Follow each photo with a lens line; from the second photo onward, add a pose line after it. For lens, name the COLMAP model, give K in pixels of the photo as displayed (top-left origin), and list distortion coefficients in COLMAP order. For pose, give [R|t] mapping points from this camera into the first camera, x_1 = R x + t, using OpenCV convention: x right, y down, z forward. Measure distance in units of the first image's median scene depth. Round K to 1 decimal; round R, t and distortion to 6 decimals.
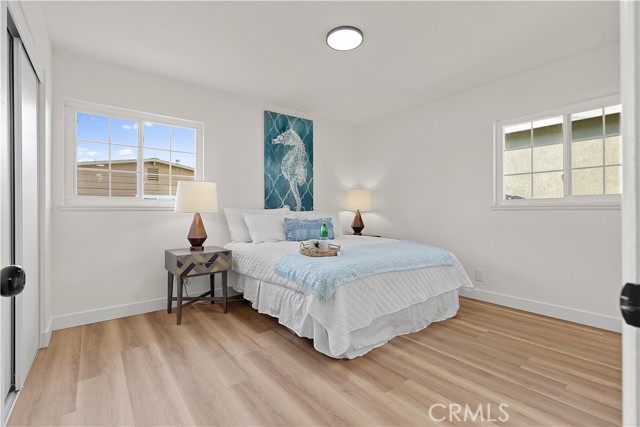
lens RADIAL K [[286.6, 0, 302.9], [0, 286.6, 212.3], [0, 0, 1]] dist [0.004941, 0.000243]
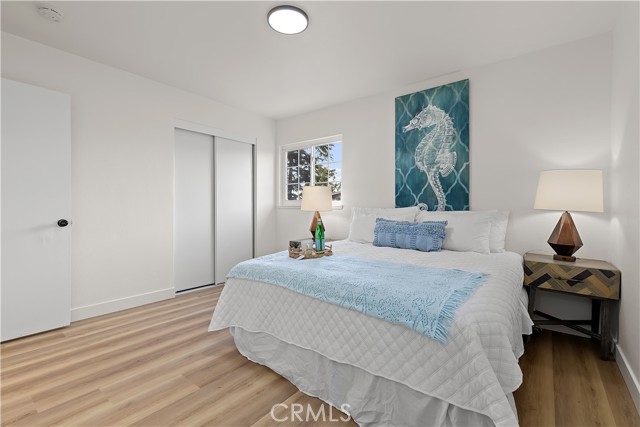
lens RADIAL K [[286.6, 0, 319.9], [0, 286.6, 208.5], [0, 0, 1]] dist [0.004941, 0.000243]
pose [[0.272012, 0.004897, -0.962281, 0.626461], [-0.009258, 0.999954, 0.002472, -0.009582], [0.962249, 0.008237, 0.272045, 0.501919]]
